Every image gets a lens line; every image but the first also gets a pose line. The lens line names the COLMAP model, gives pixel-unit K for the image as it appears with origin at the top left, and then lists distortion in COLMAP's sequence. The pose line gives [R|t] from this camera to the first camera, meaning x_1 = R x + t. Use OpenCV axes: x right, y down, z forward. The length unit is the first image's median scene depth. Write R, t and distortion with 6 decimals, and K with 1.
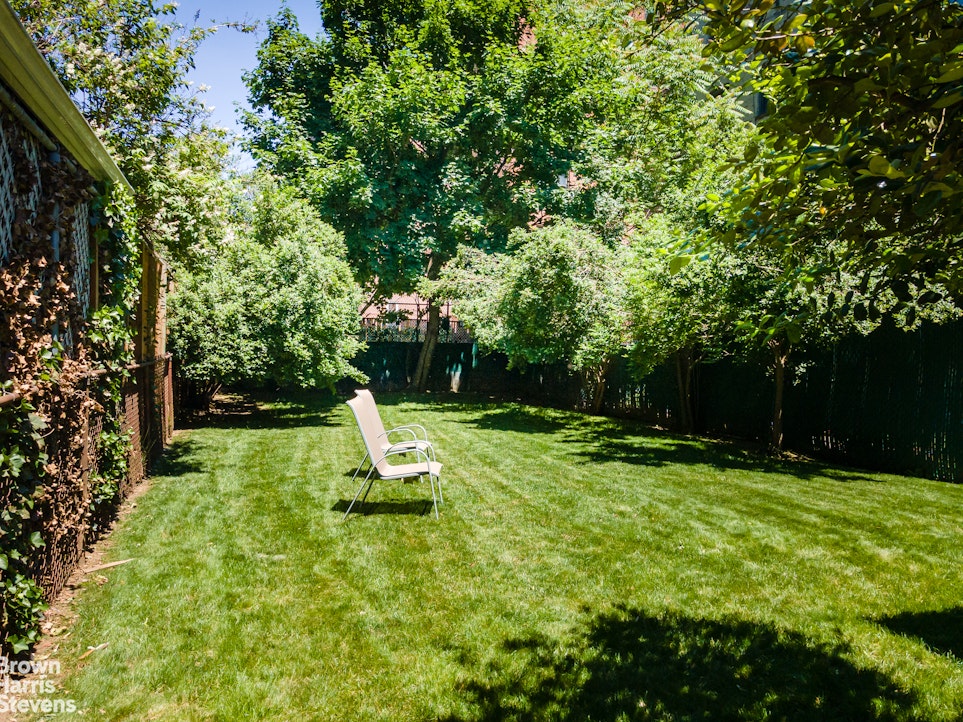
lens RADIAL K [[717.9, 0, 476.5], [0, 717.9, 362.1], [0, 0, 1]] dist [0.017522, 0.060937]
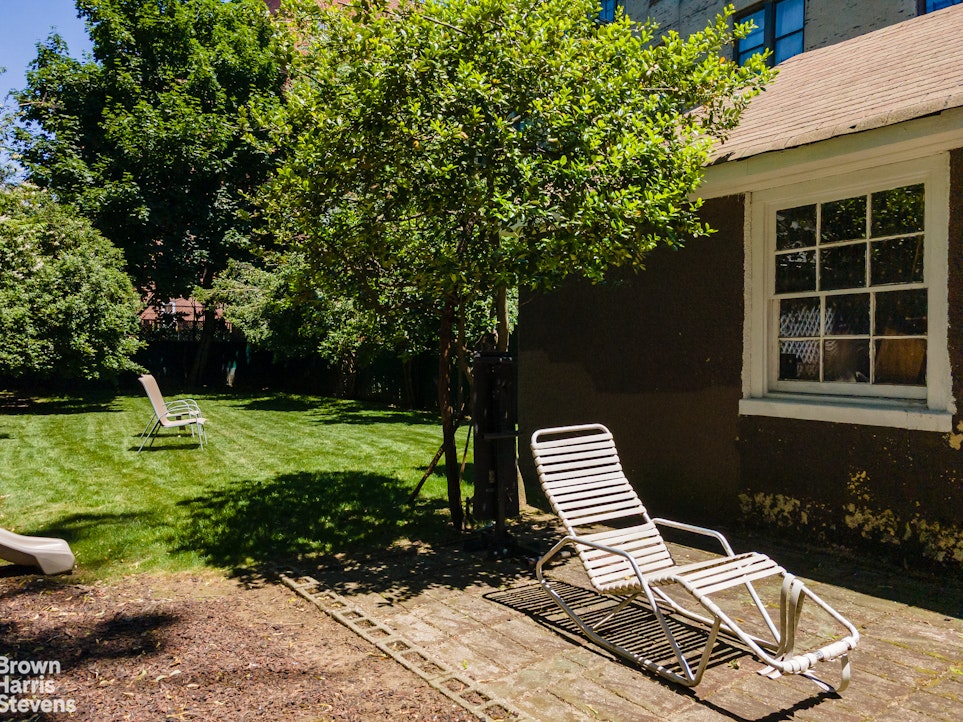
lens RADIAL K [[717.9, 0, 476.5], [0, 717.9, 362.1], [0, 0, 1]] dist [0.017522, 0.060937]
pose [[0.959304, -0.011635, 0.282136, 0.033445], [0.011292, 0.999932, 0.002839, 0.009590], [-0.282150, 0.000463, 0.959370, -0.295798]]
